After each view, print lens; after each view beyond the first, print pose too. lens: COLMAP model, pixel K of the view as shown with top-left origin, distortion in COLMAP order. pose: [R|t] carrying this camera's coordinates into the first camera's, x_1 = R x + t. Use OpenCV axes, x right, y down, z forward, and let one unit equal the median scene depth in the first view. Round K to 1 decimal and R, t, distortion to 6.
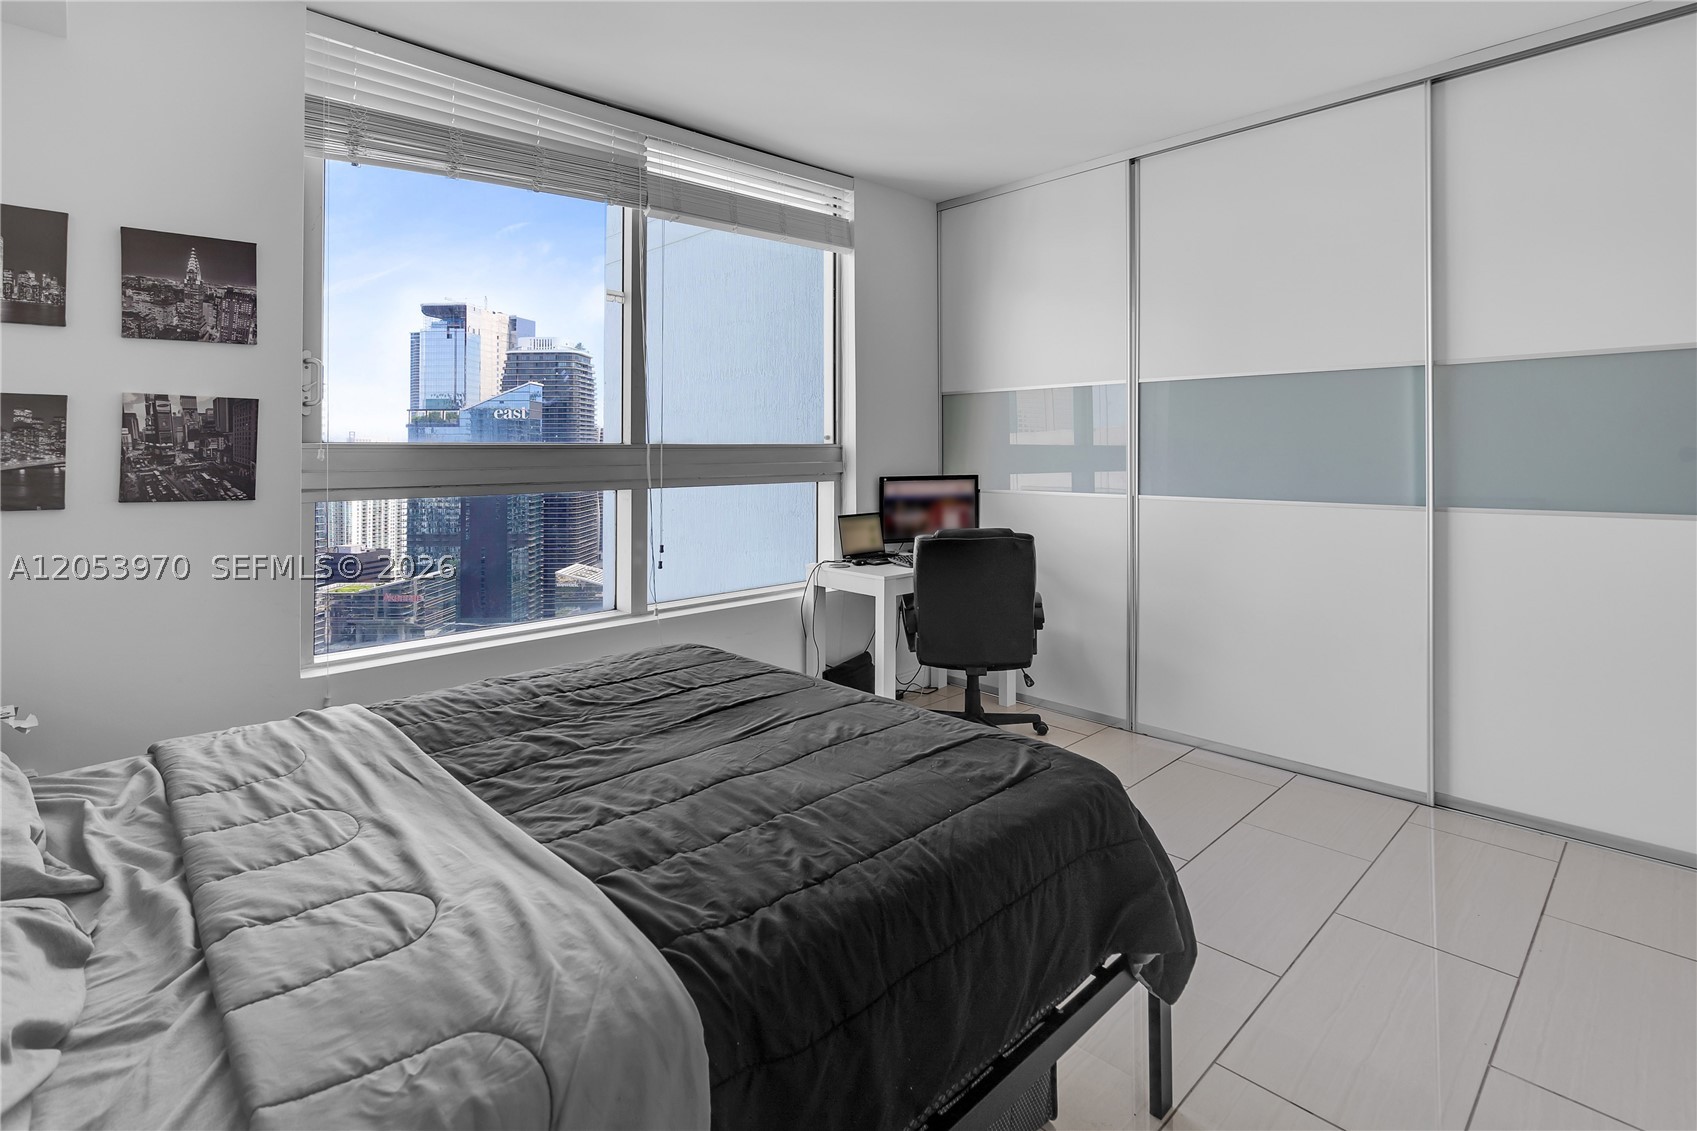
lens RADIAL K [[871.0, 0, 782.3], [0, 871.0, 453.6], [0, 0, 1]] dist [0.012304, -0.000520]
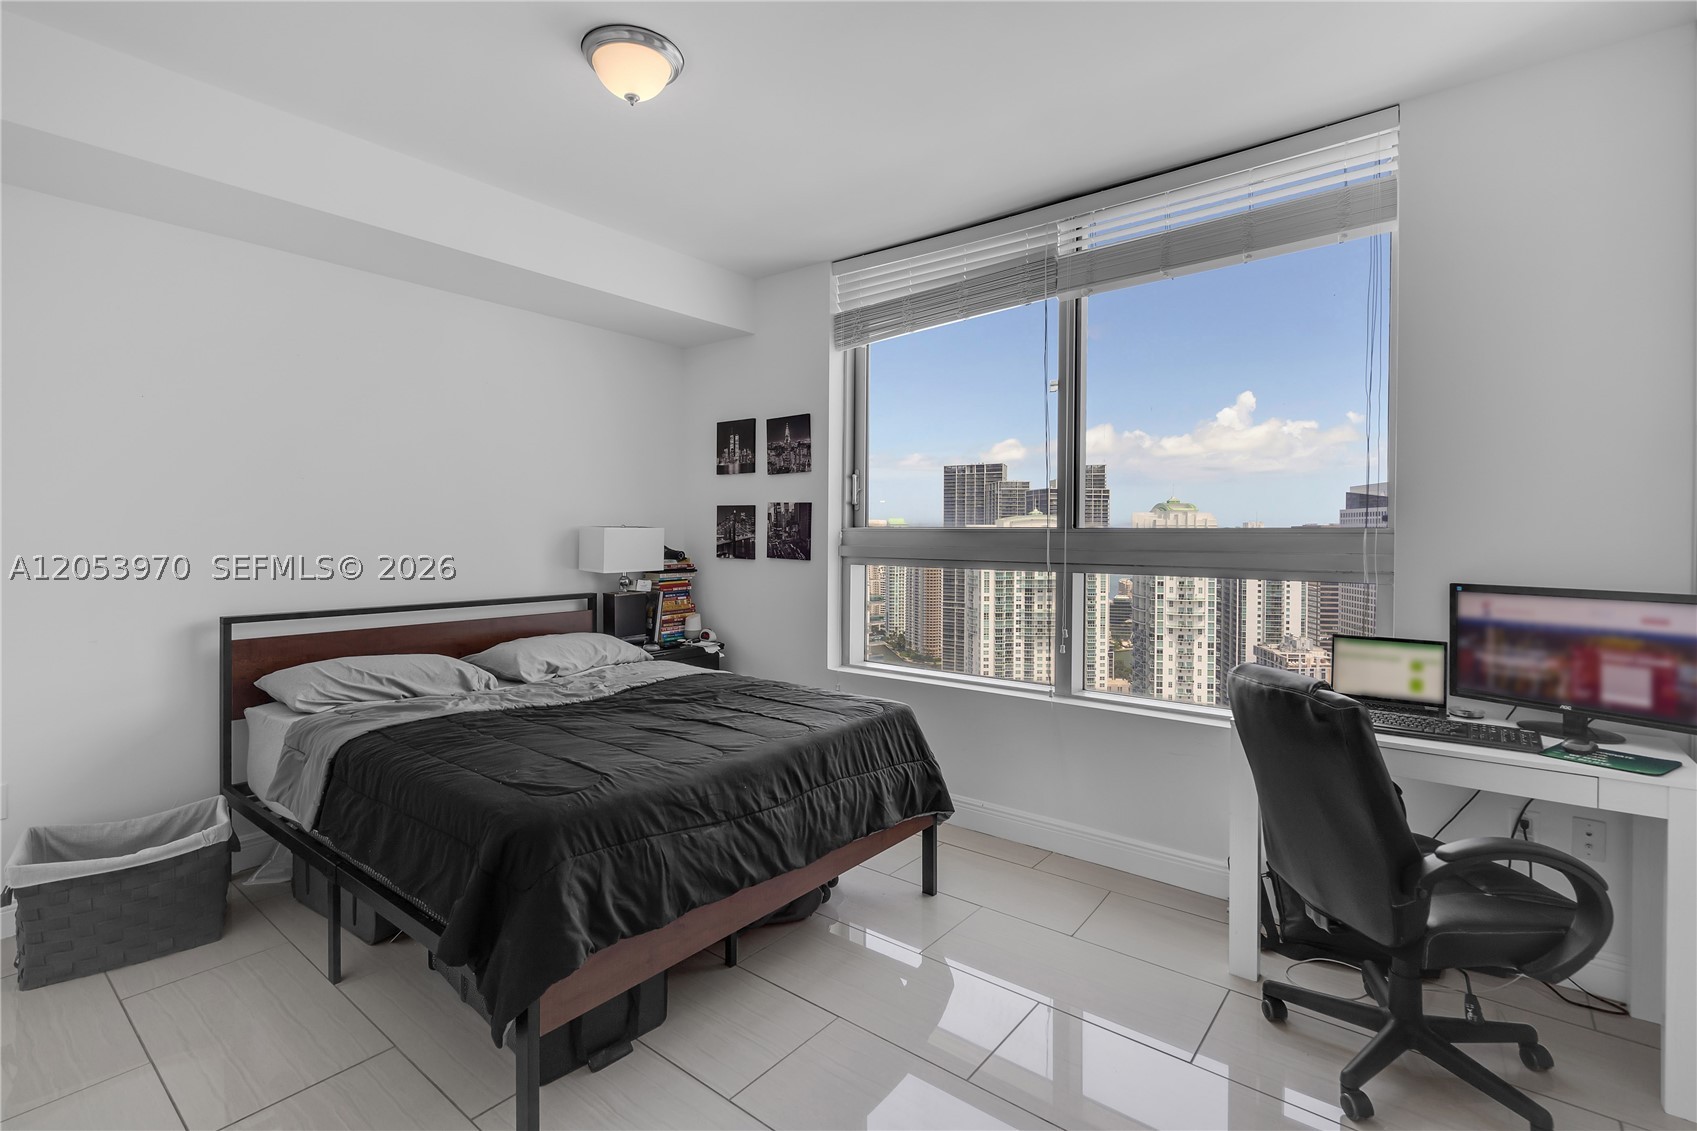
lens RADIAL K [[787.8, 0, 864.4], [0, 787.8, 541.4], [0, 0, 1]] dist [-0.004210, 0.004229]
pose [[0.145878, 0.017336, -0.989151, 0.099558], [-0.008068, 0.999834, 0.016333, -0.001183], [0.989270, 0.005598, 0.145994, 0.090229]]
